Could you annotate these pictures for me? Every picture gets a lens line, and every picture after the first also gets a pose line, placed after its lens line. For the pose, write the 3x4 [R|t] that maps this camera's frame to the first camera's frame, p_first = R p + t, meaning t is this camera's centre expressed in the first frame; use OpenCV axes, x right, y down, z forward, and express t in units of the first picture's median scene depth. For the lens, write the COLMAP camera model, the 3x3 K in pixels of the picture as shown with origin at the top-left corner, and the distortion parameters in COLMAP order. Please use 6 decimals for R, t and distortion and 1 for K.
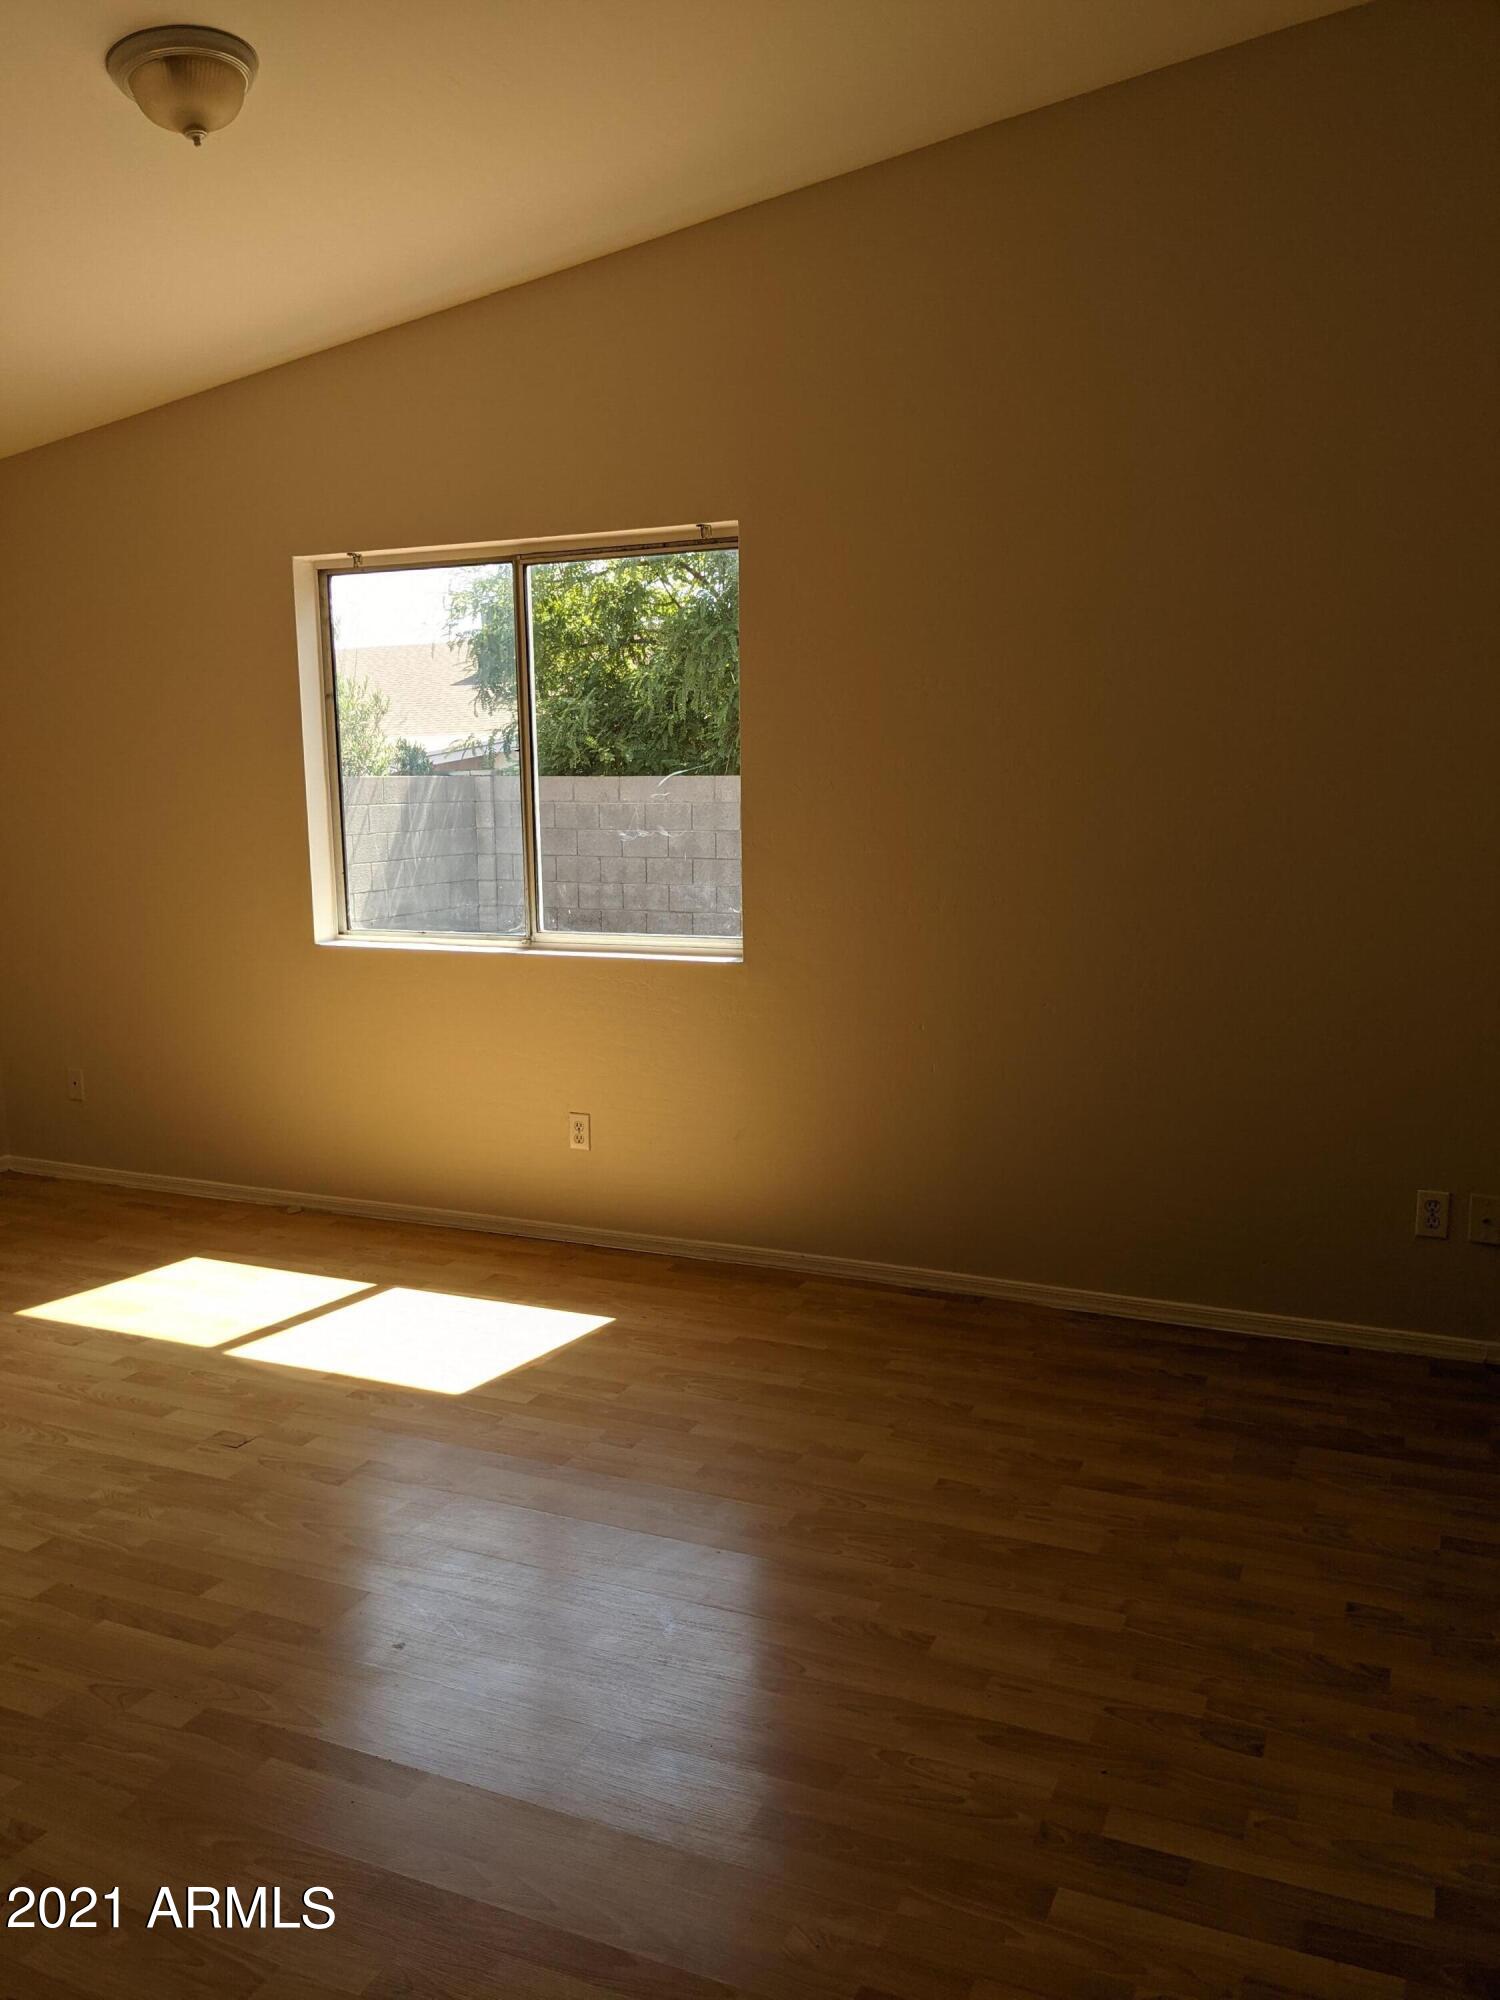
lens RADIAL K [[1575.9, 0, 750.0], [0, 1575.9, 1000.0], [0, 0, 1]] dist [0.008592, -0.004096]
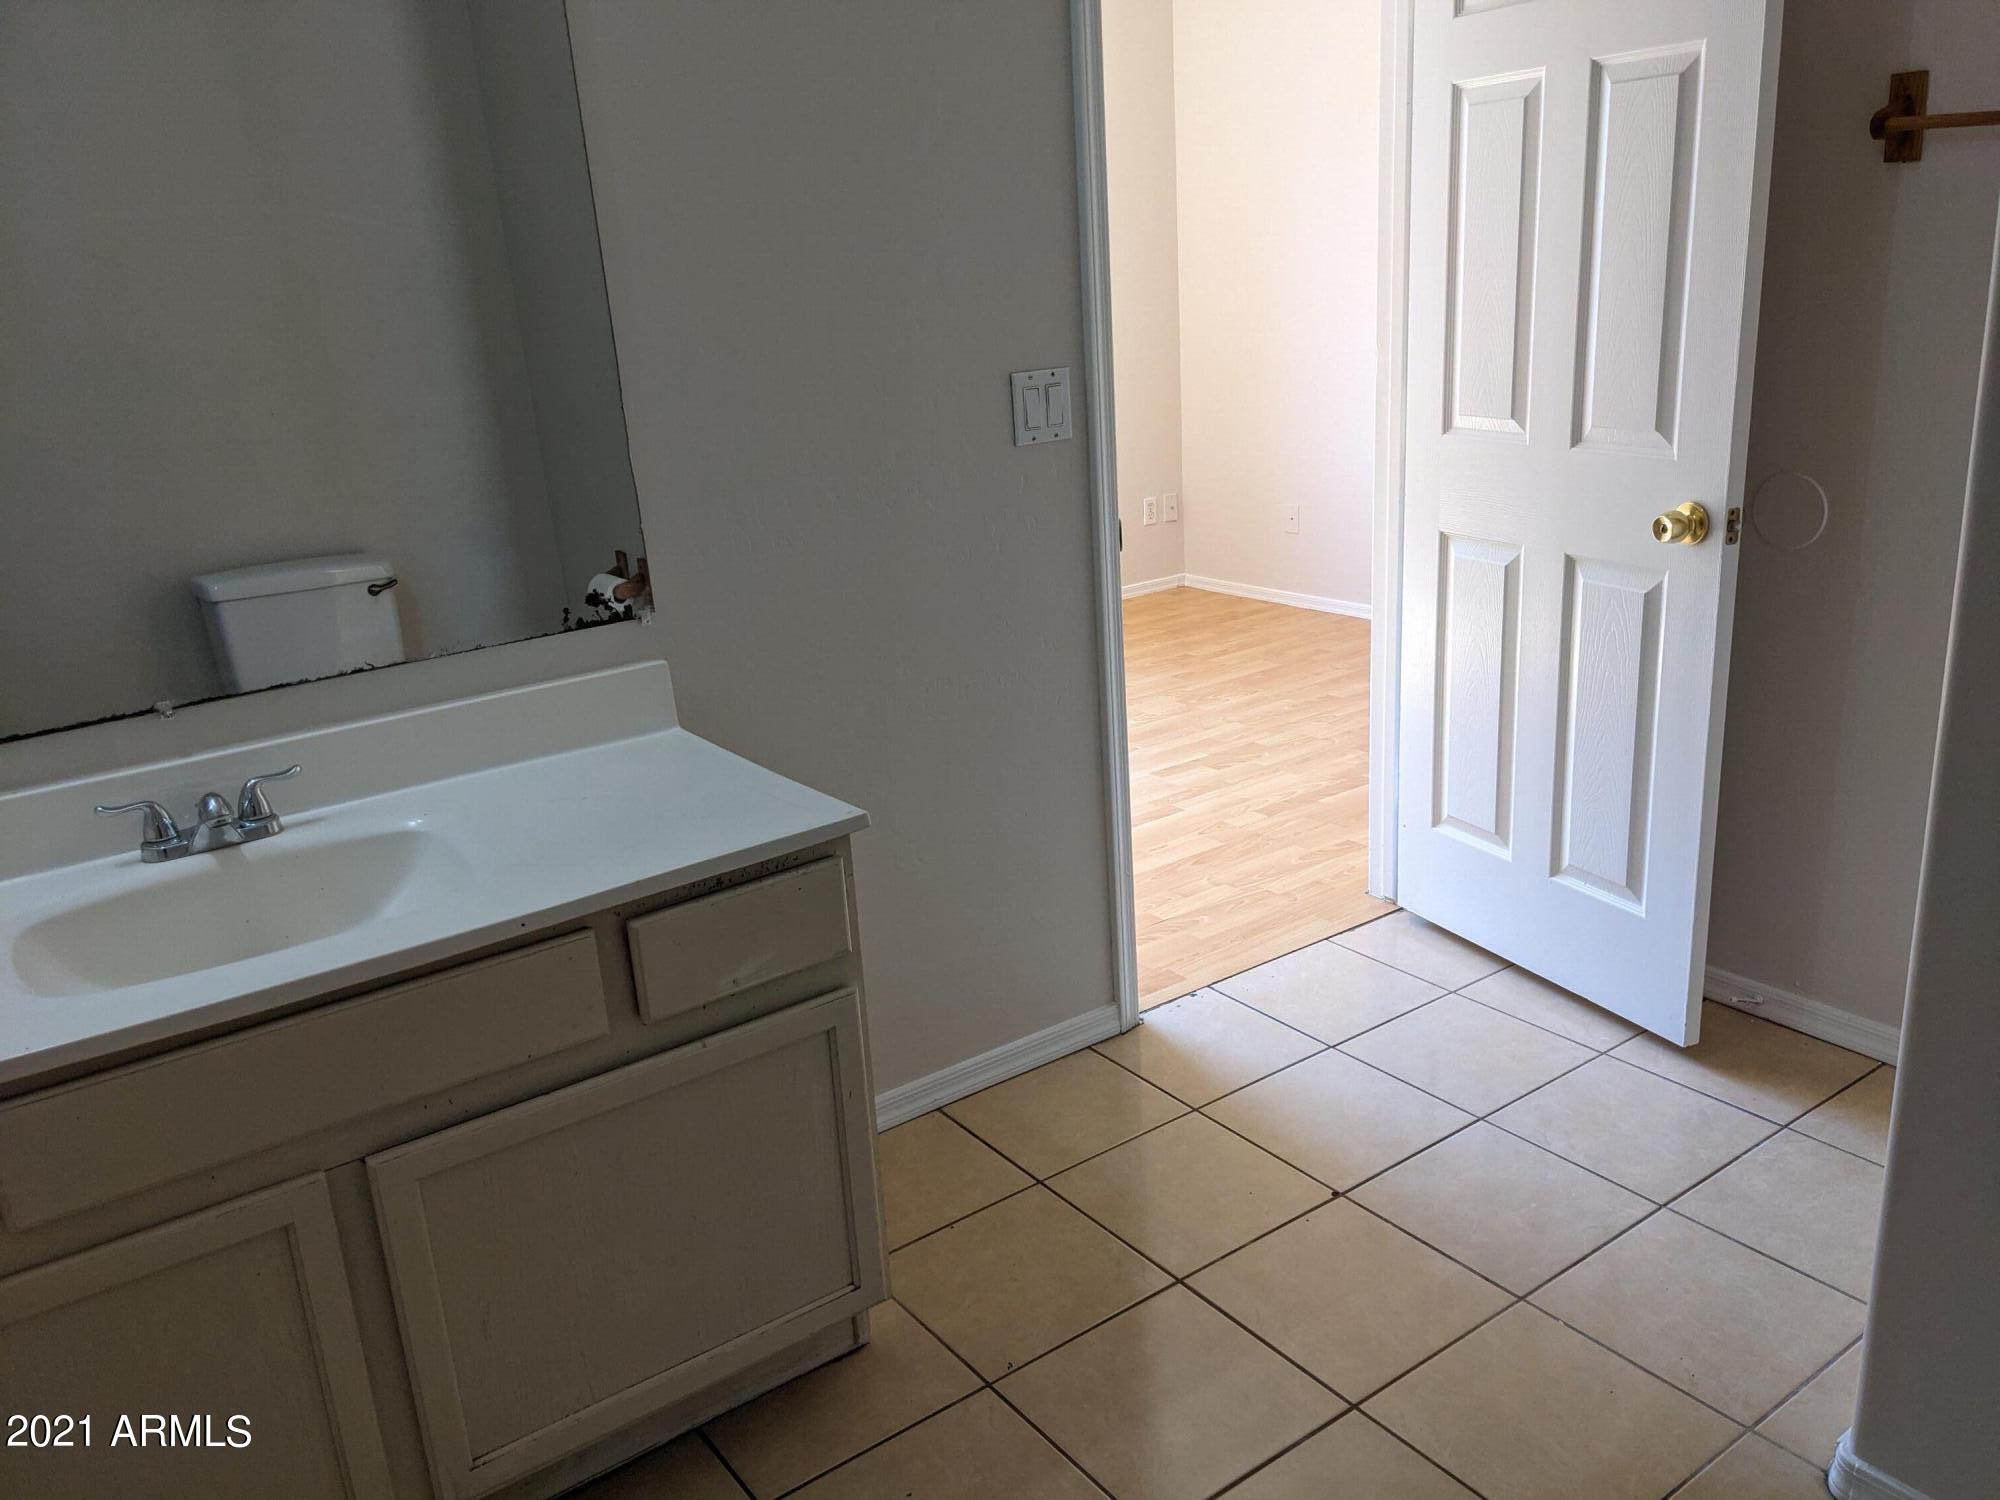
lens RADIAL K [[1575.9, 0, 1000.0], [0, 1575.9, 750.0], [0, 0, 1]] dist [0.008592, -0.004096]
pose [[0.499748, -0.277862, 0.820393, -1.425036], [0.181016, 0.959739, 0.214790, -0.021529], [-0.847045, 0.041163, 0.529925, 0.256892]]
